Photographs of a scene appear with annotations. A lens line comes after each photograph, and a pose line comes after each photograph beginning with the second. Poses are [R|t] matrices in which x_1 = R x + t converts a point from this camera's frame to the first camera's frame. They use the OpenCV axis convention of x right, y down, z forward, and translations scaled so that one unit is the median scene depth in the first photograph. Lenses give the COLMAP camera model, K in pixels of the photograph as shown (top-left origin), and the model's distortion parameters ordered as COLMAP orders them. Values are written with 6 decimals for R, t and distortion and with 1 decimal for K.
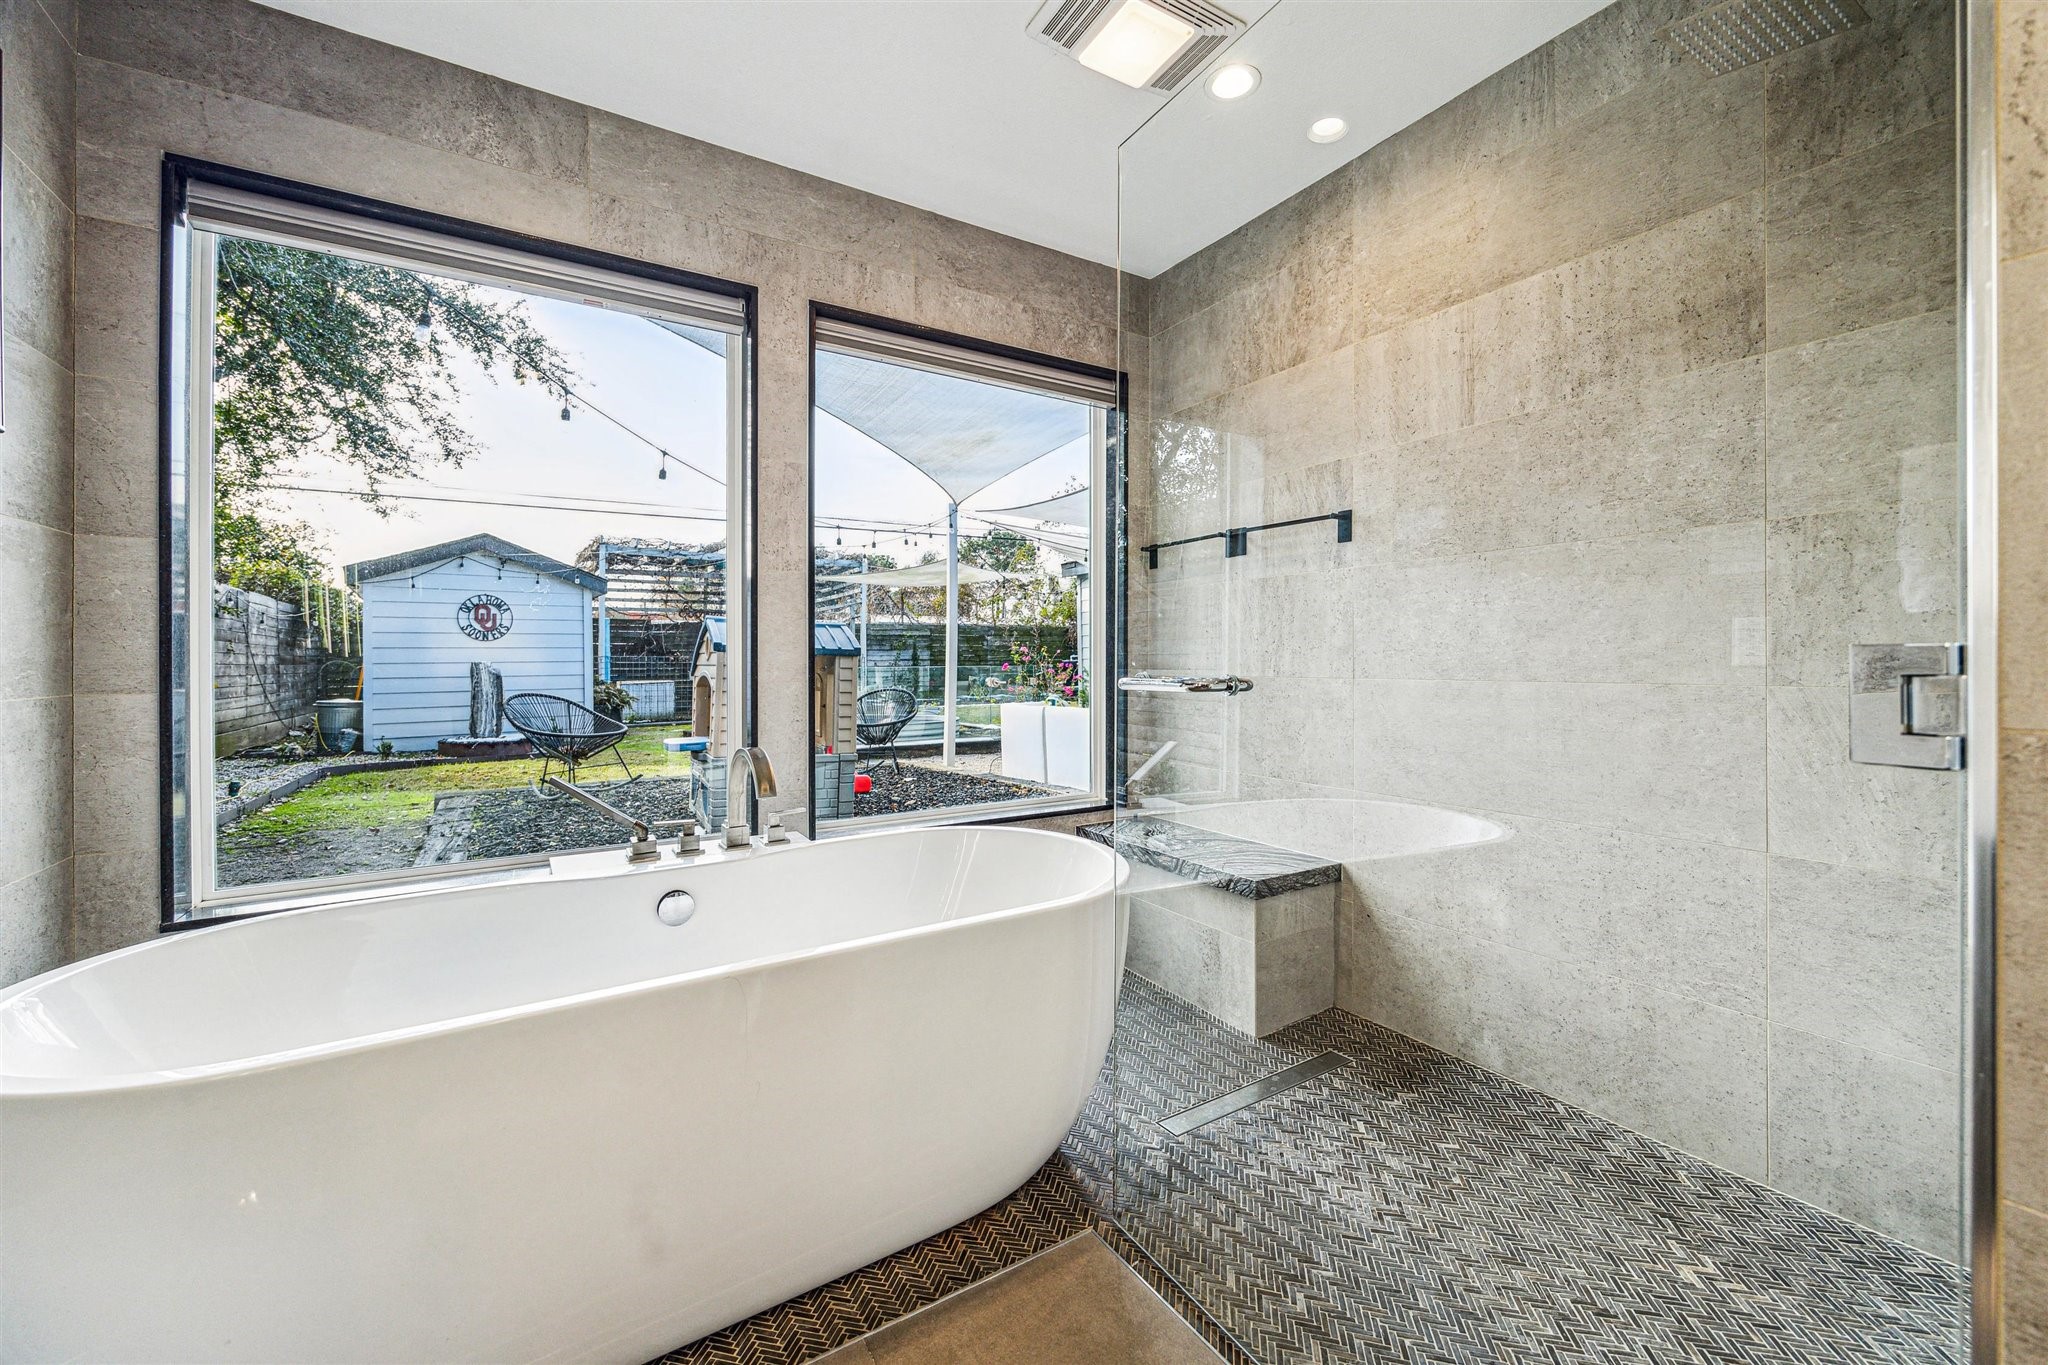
lens RADIAL K [[813.1, 0, 1022.3], [0, 813.1, 654.9], [0, 0, 1]] dist [-0.001749, -0.000715]
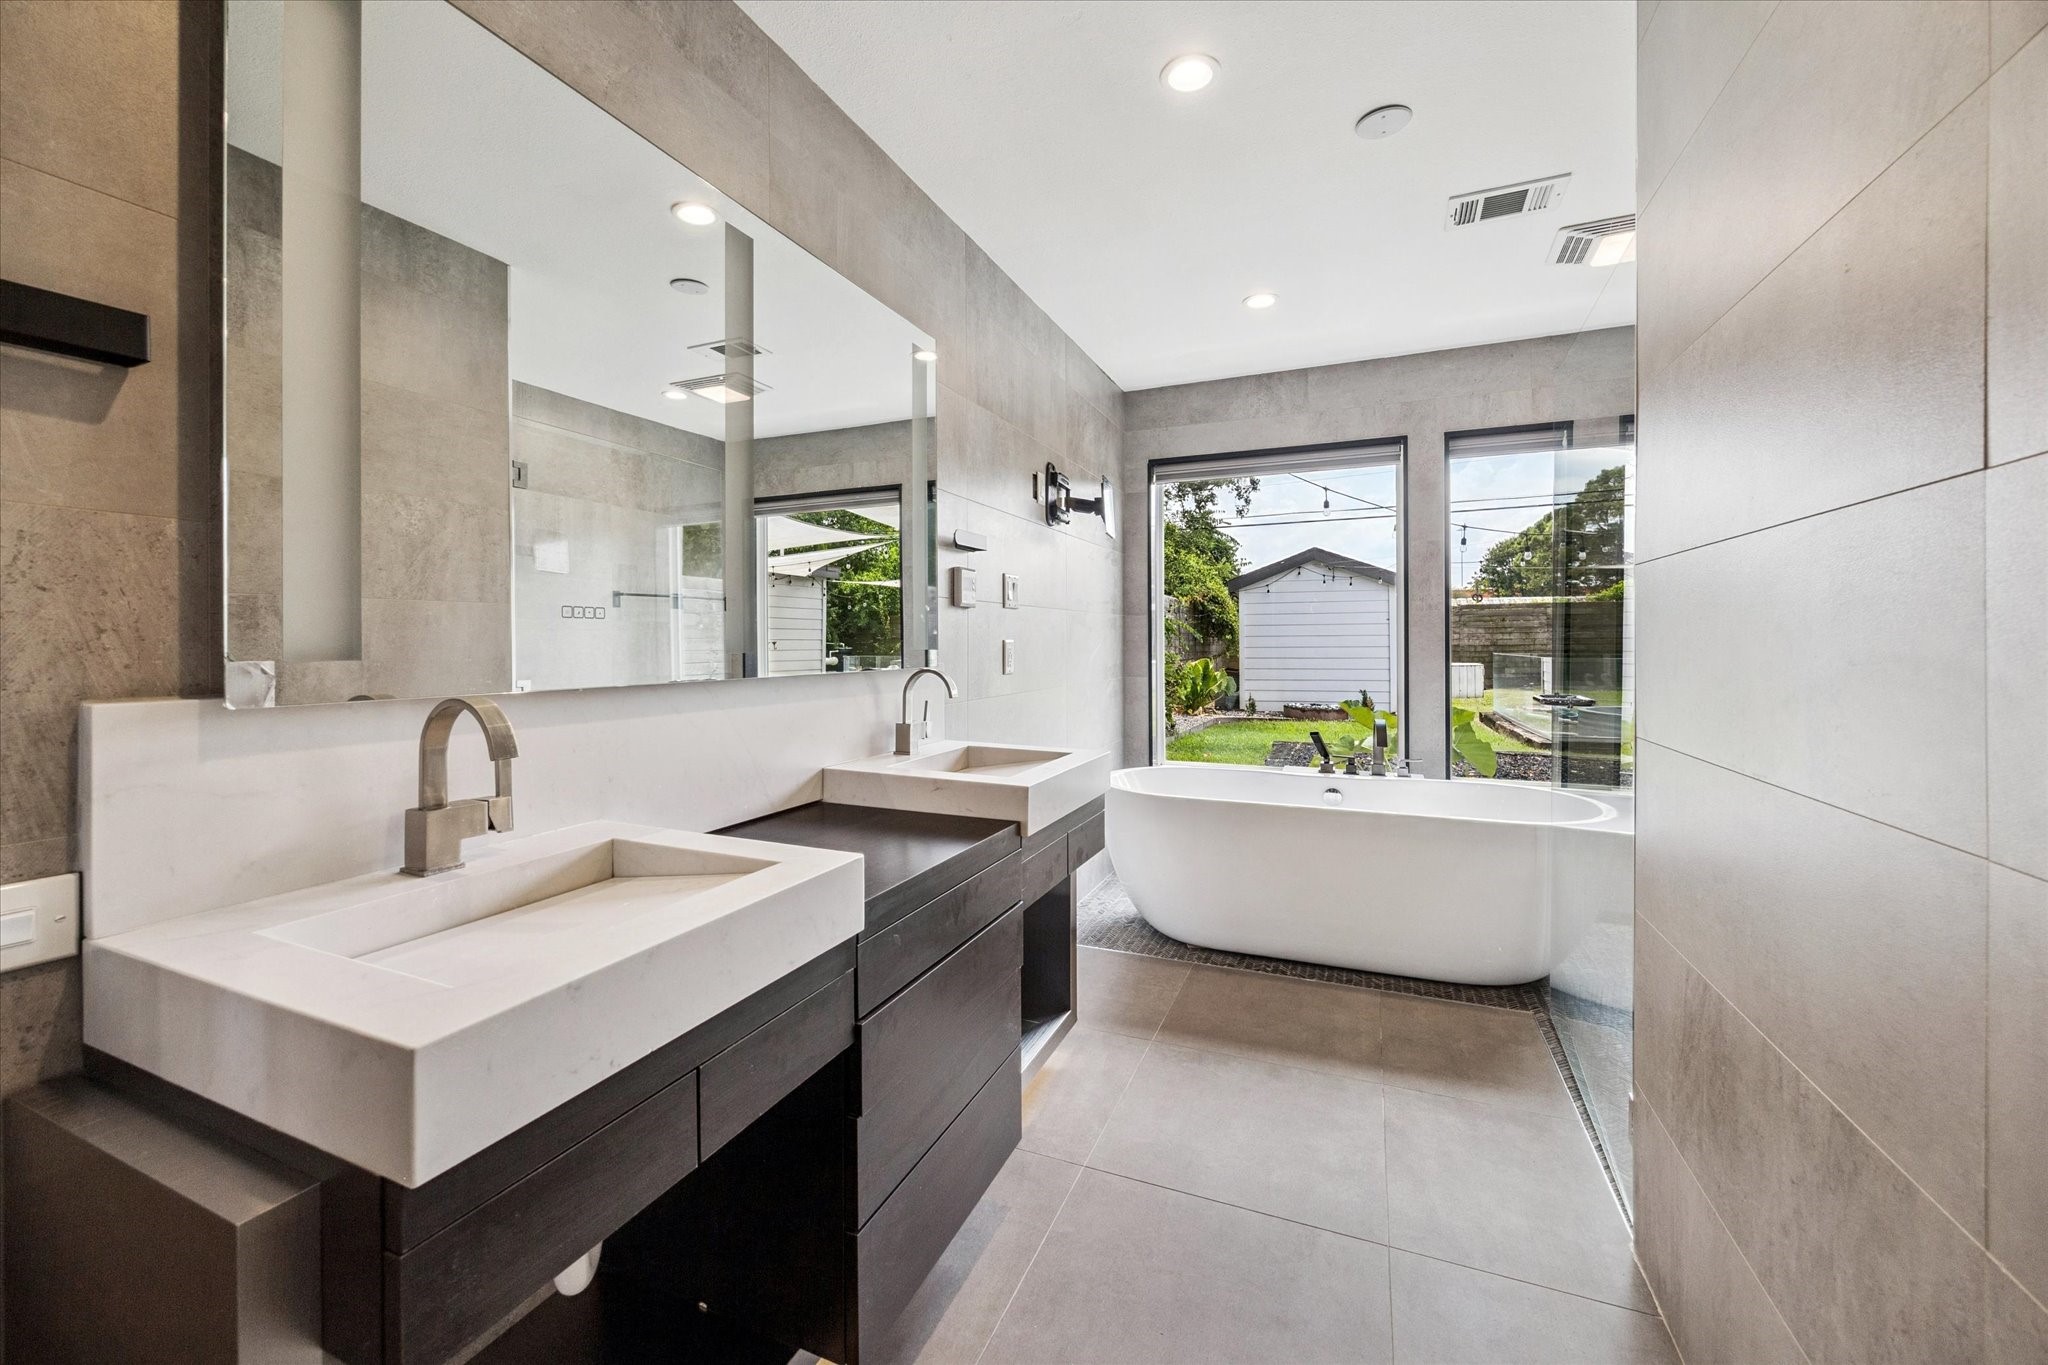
lens RADIAL K [[813.1, 0, 1022.3], [0, 813.1, 654.9], [0, 0, 1]] dist [-0.001749, -0.000715]
pose [[0.575891, 0.016368, -0.817363, 0.536411], [0.009164, 0.999607, 0.026475, -0.065439], [0.817475, -0.022737, 0.575515, -0.536435]]
